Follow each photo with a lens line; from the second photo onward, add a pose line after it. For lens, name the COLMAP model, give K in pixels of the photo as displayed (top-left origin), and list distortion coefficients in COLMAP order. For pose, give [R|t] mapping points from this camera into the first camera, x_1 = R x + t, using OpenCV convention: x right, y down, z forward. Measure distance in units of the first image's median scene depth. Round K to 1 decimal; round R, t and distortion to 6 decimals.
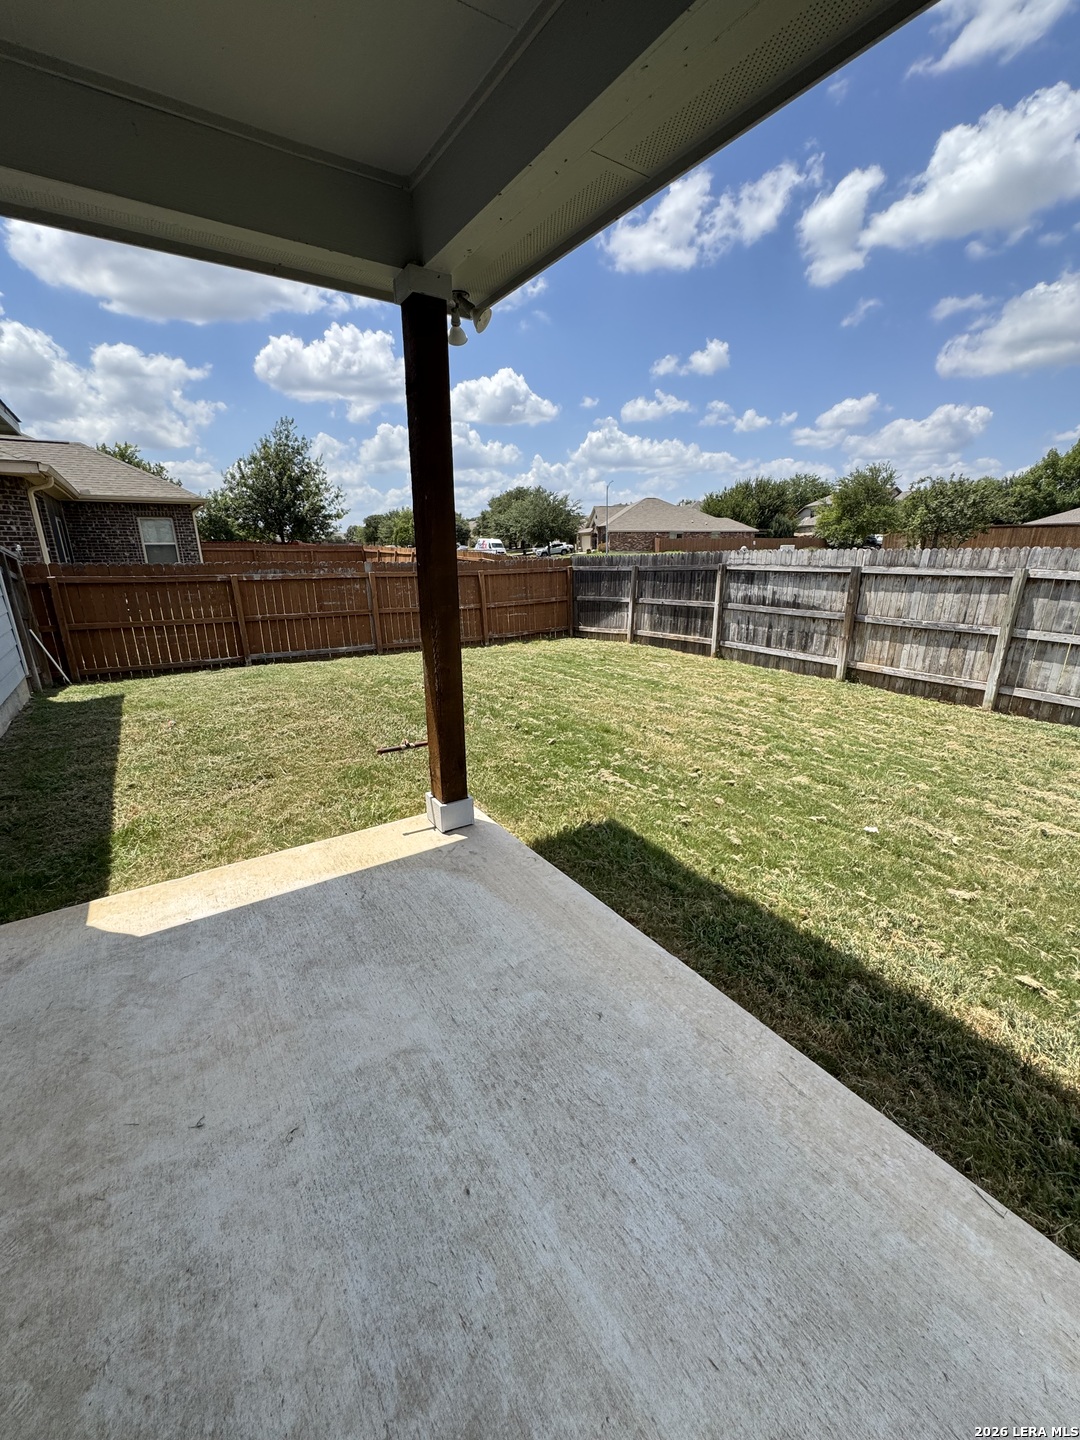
lens RADIAL K [[575.4, 0, 541.7], [0, 575.4, 721.4], [0, 0, 1]] dist [-0.003632, 0.000460]
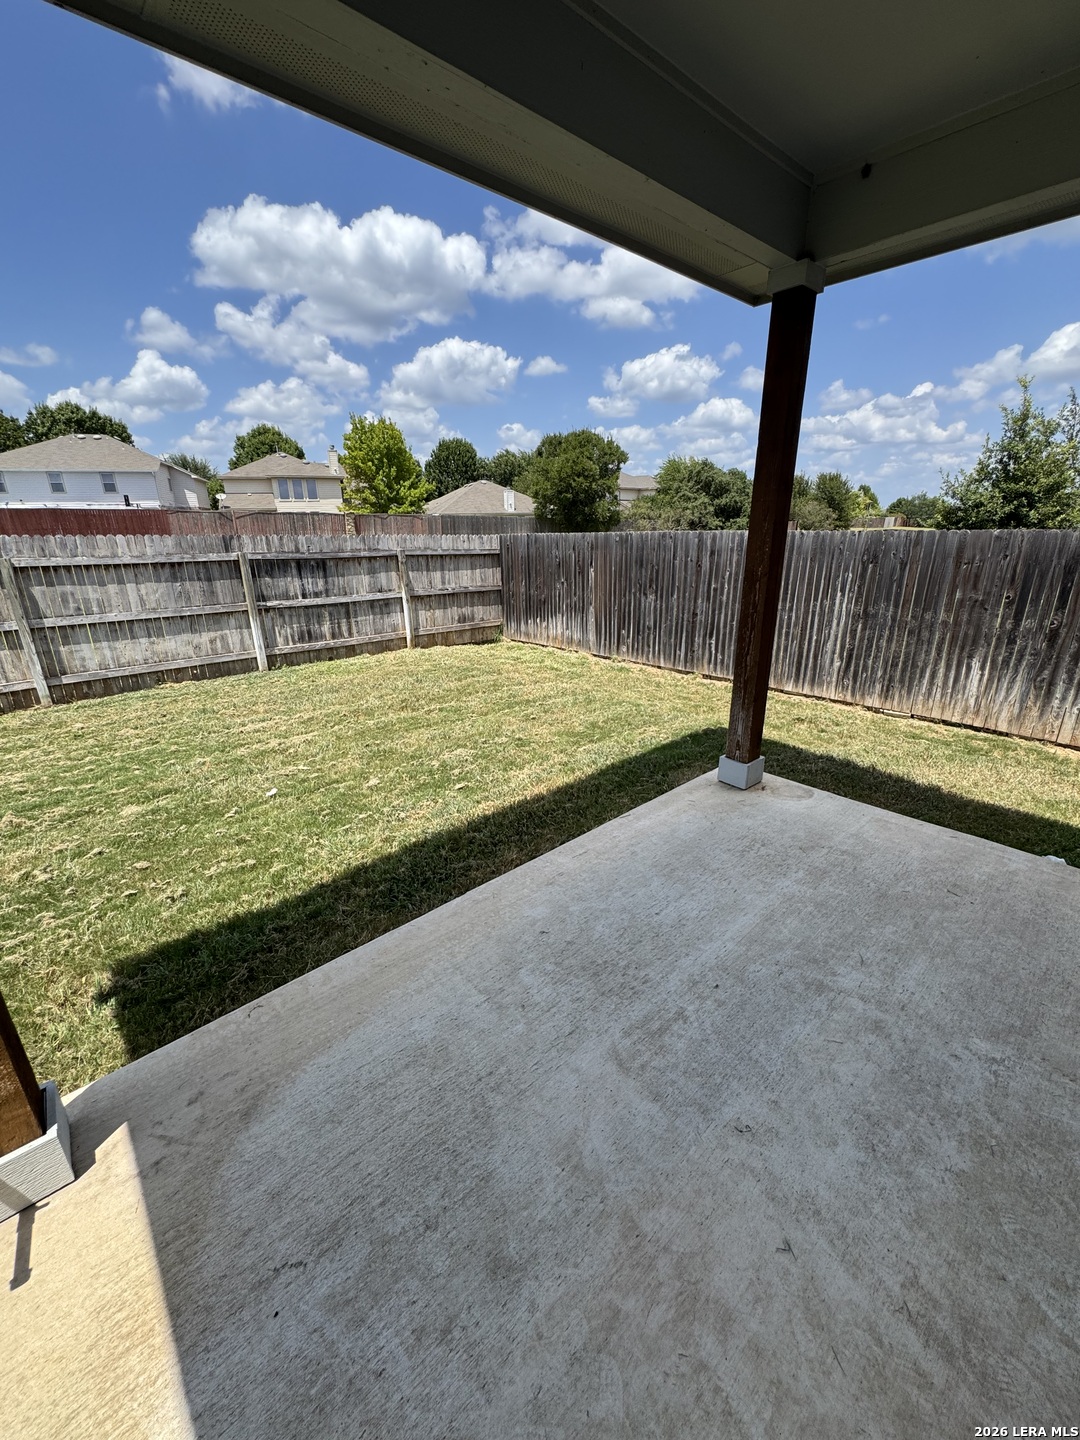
lens RADIAL K [[575.4, 0, 541.7], [0, 575.4, 721.4], [0, 0, 1]] dist [-0.003632, 0.000460]
pose [[-0.134445, -0.320578, 0.937632, -0.437325], [0.302780, 0.887680, 0.346914, -0.142578], [-0.943530, 0.330537, -0.022280, 0.447264]]
